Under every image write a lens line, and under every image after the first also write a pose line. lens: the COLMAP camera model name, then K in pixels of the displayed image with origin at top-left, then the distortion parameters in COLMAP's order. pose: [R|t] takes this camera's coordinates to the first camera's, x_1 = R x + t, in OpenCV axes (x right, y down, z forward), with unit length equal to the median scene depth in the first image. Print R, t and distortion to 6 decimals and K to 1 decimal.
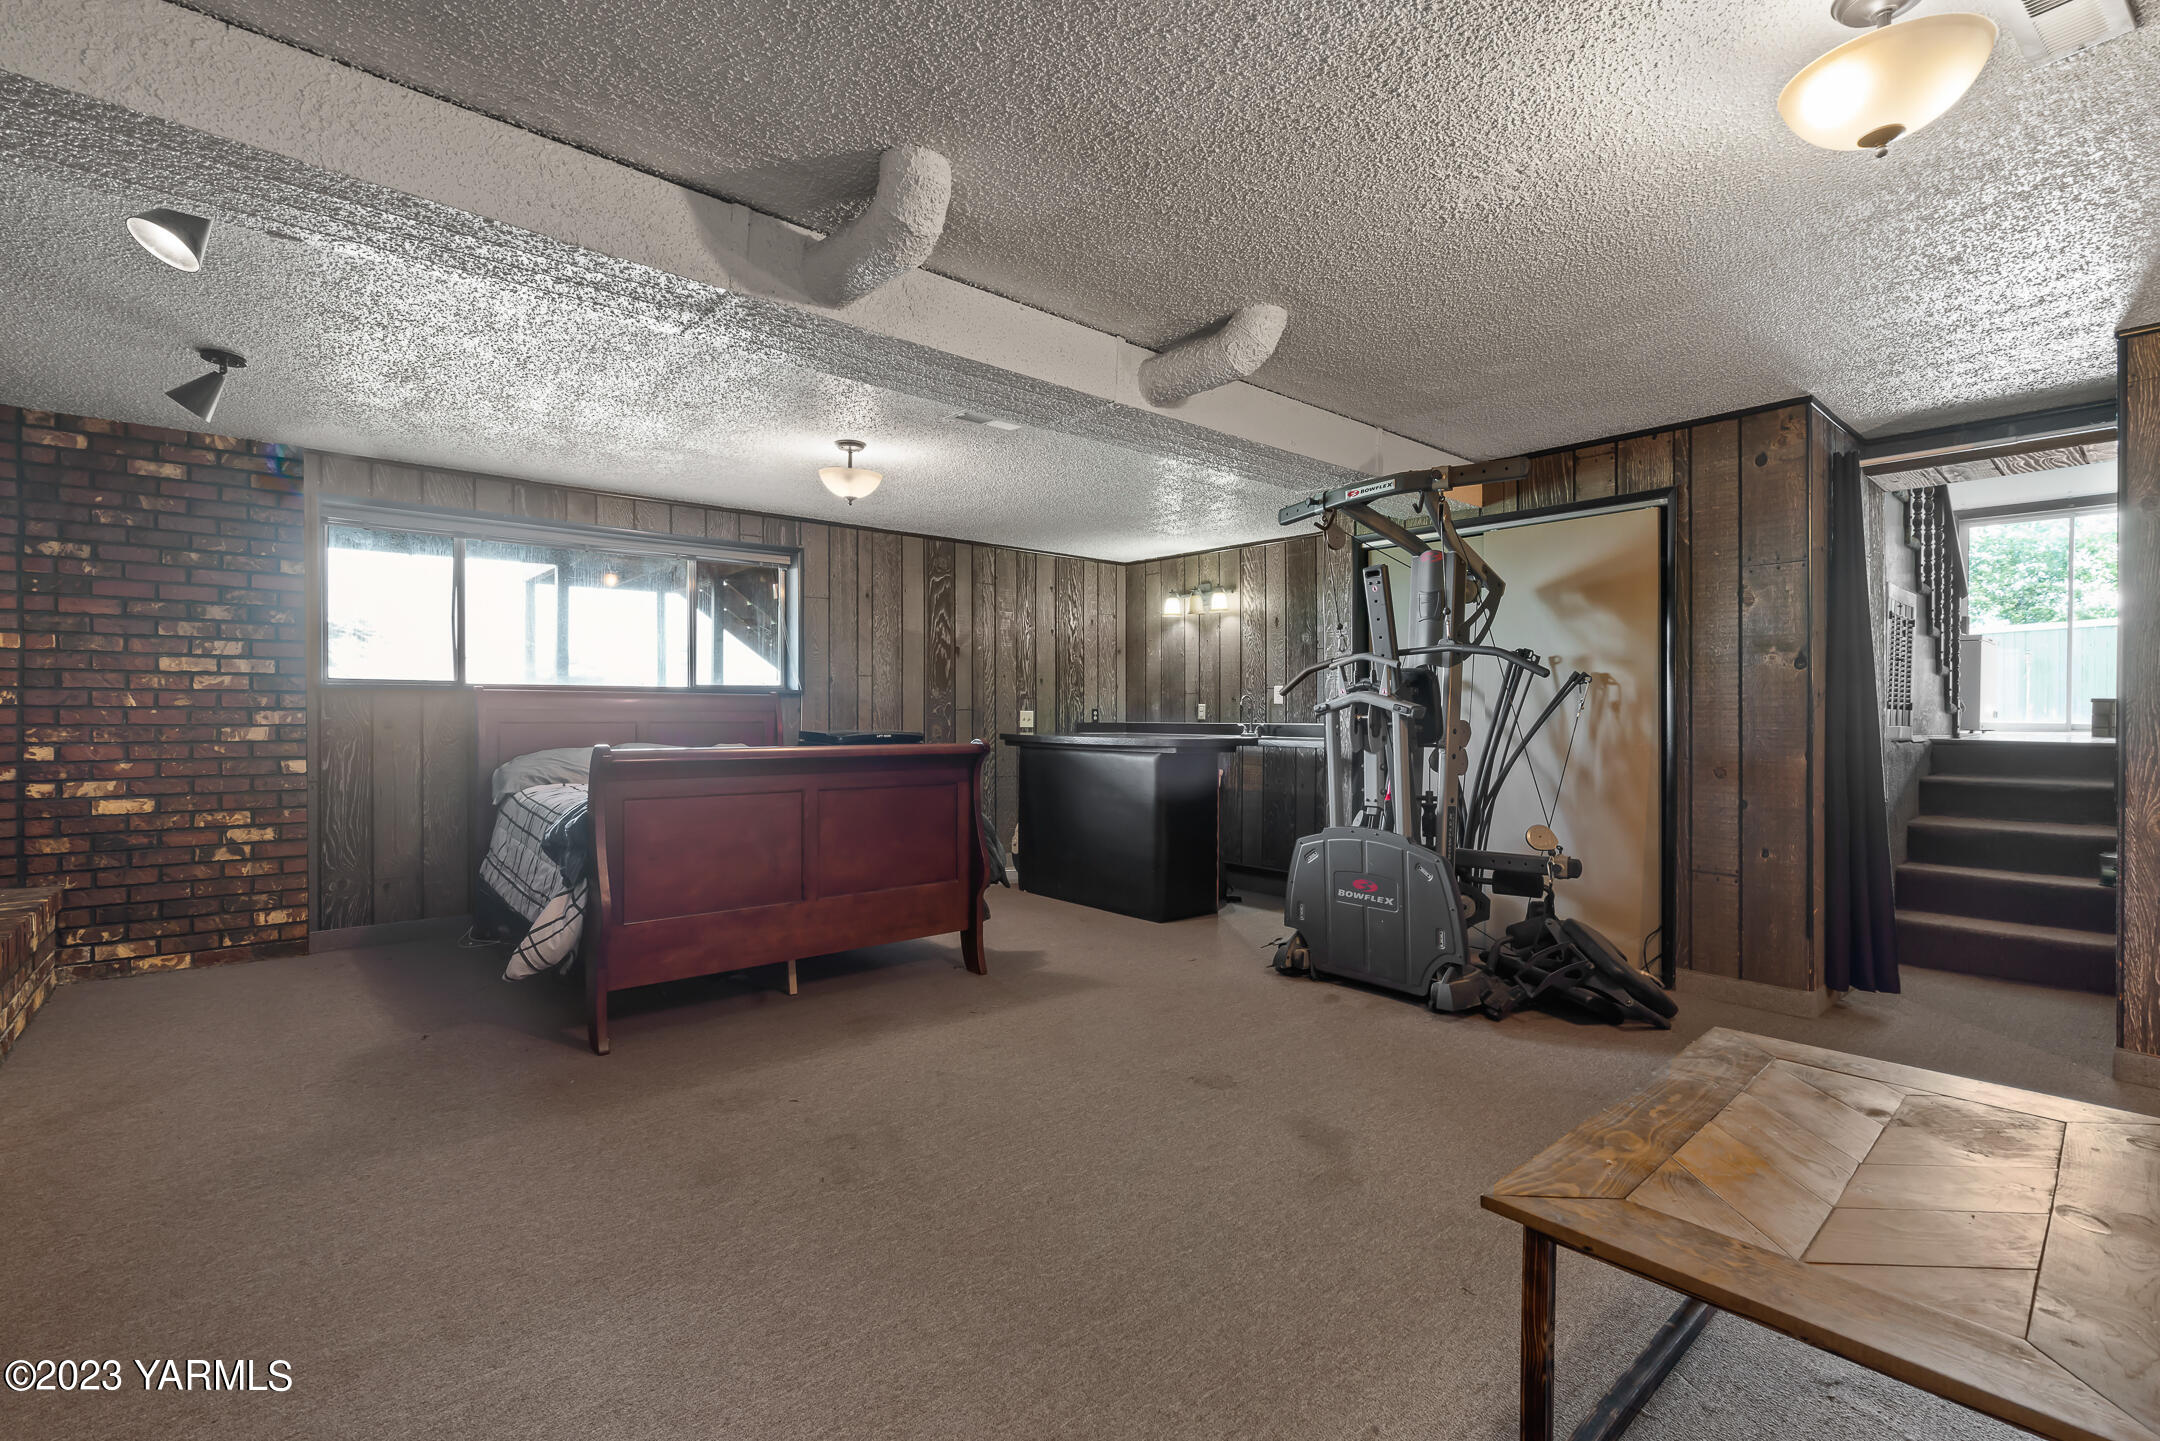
lens RADIAL K [[969.7, 0, 1086.9], [0, 969.7, 718.7], [0, 0, 1]] dist [0.000153, -0.000009]
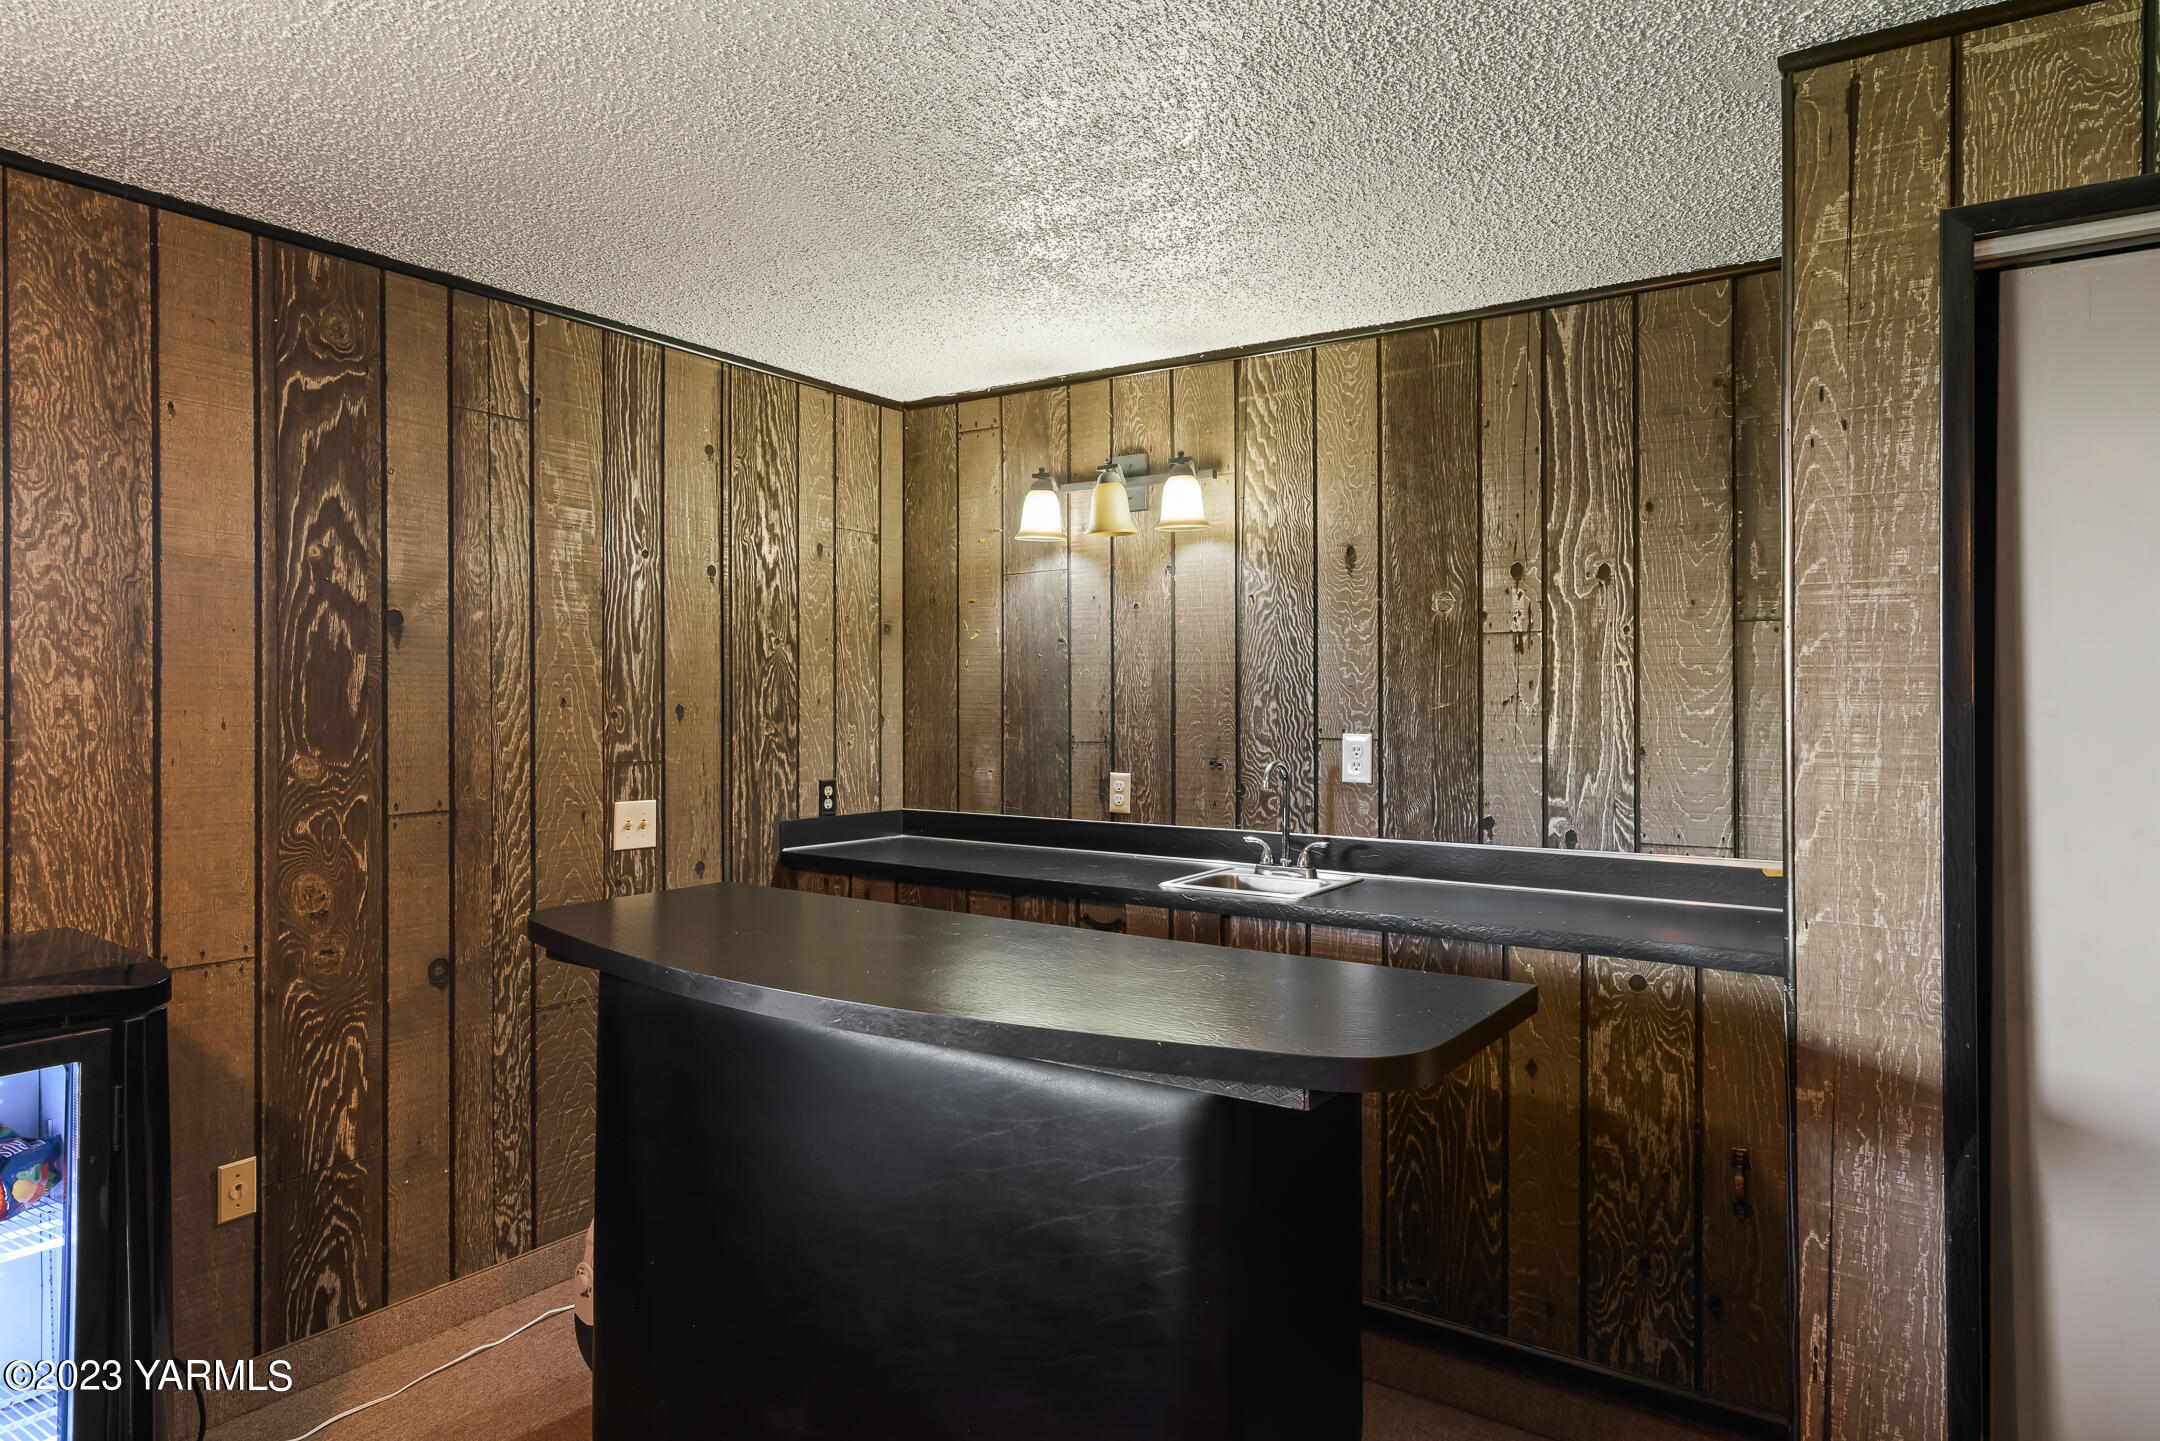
lens RADIAL K [[1337.6, 0, 1071.3], [0, 1337.6, 706.5], [0, 0, 1]] dist [0.005233, 0.001536]
pose [[0.972089, 0.000196, 0.234611, -0.023383], [0.000058, 0.999999, -0.001076, -0.041374], [-0.234611, 0.001059, 0.972089, 0.510141]]
